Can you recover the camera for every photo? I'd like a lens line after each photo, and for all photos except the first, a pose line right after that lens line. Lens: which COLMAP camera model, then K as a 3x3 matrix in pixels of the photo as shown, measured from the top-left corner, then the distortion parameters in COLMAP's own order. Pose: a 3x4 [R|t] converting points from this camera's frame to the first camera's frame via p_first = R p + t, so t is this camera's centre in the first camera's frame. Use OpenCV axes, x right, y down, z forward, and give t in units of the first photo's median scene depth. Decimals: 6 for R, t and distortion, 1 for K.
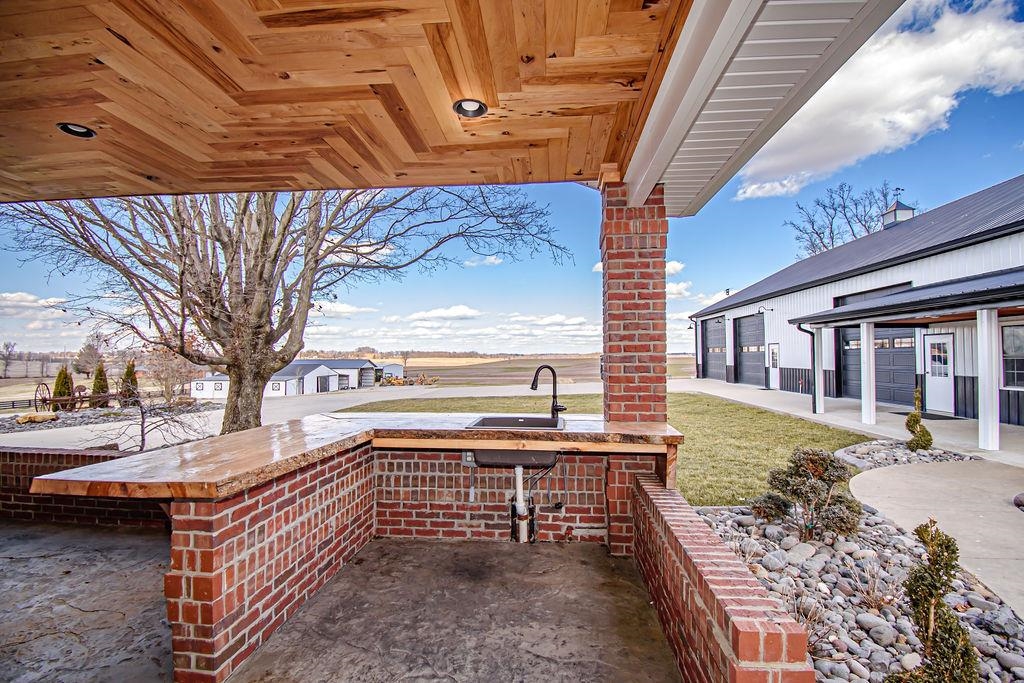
lens RADIAL K [[450.5, 0, 506.1], [0, 450.5, 340.8], [0, 0, 1]] dist [-0.005639, -0.009306]
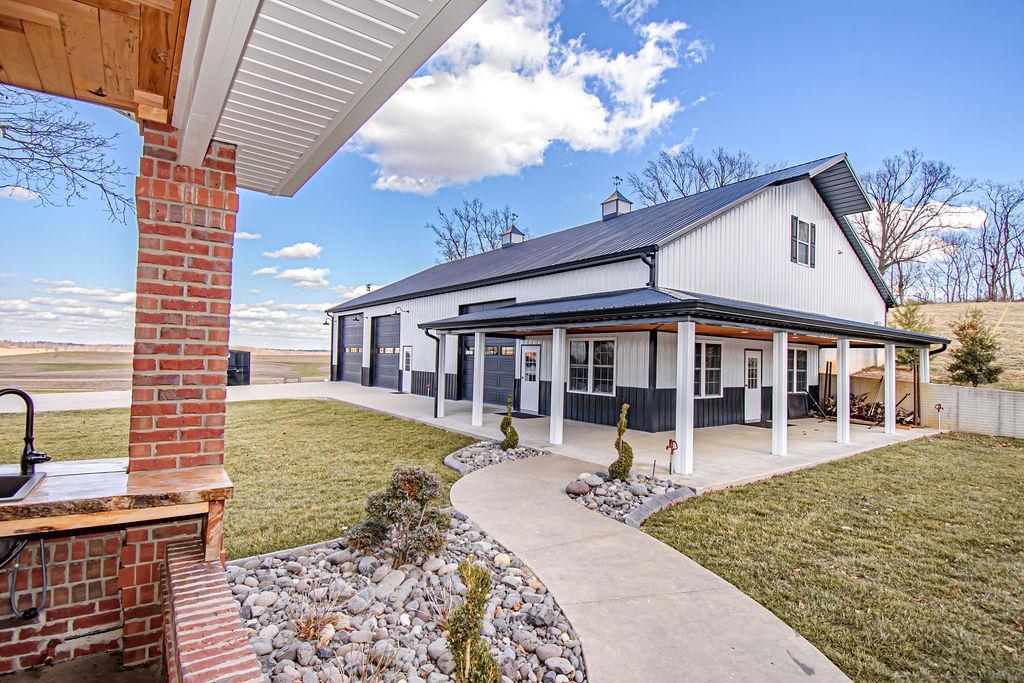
lens RADIAL K [[519.2, 0, 514.7], [0, 519.2, 335.6], [0, 0, 1]] dist [-0.016216, -0.003908]
pose [[0.742957, 0.056234, 0.666973, 0.096301], [-0.056101, 0.998190, -0.021668, -0.028777], [-0.666984, -0.021319, 0.744767, 0.034452]]
